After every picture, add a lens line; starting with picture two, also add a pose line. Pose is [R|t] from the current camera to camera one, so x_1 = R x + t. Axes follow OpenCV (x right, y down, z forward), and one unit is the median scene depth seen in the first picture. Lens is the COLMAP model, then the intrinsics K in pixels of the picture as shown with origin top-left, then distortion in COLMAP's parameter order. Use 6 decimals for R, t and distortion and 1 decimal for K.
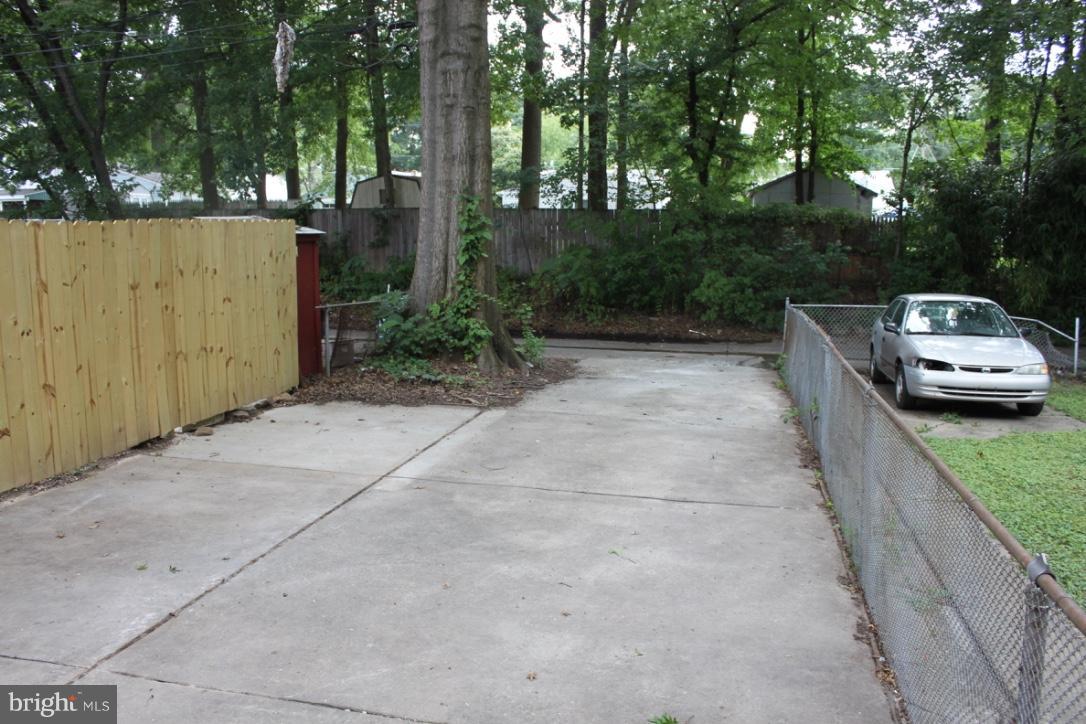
lens RADIAL K [[874.8, 0, 539.9], [0, 874.8, 361.3], [0, 0, 1]] dist [-0.087577, 0.012708]
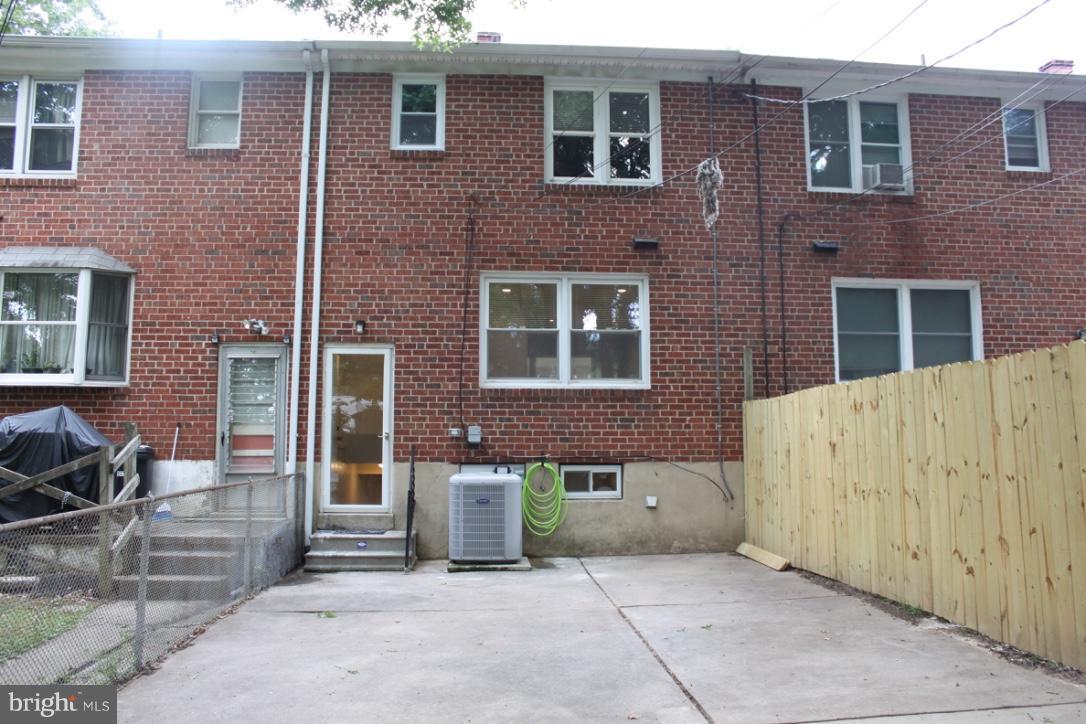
lens RADIAL K [[874.8, 0, 542.9], [0, 874.8, 363.2], [0, 0, 1]] dist [-0.087577, 0.012708]
pose [[-0.956566, -0.028196, -0.290150, 0.147519], [-0.041076, 0.998418, 0.038395, -0.169432], [0.288609, 0.048646, -0.956211, 1.692783]]
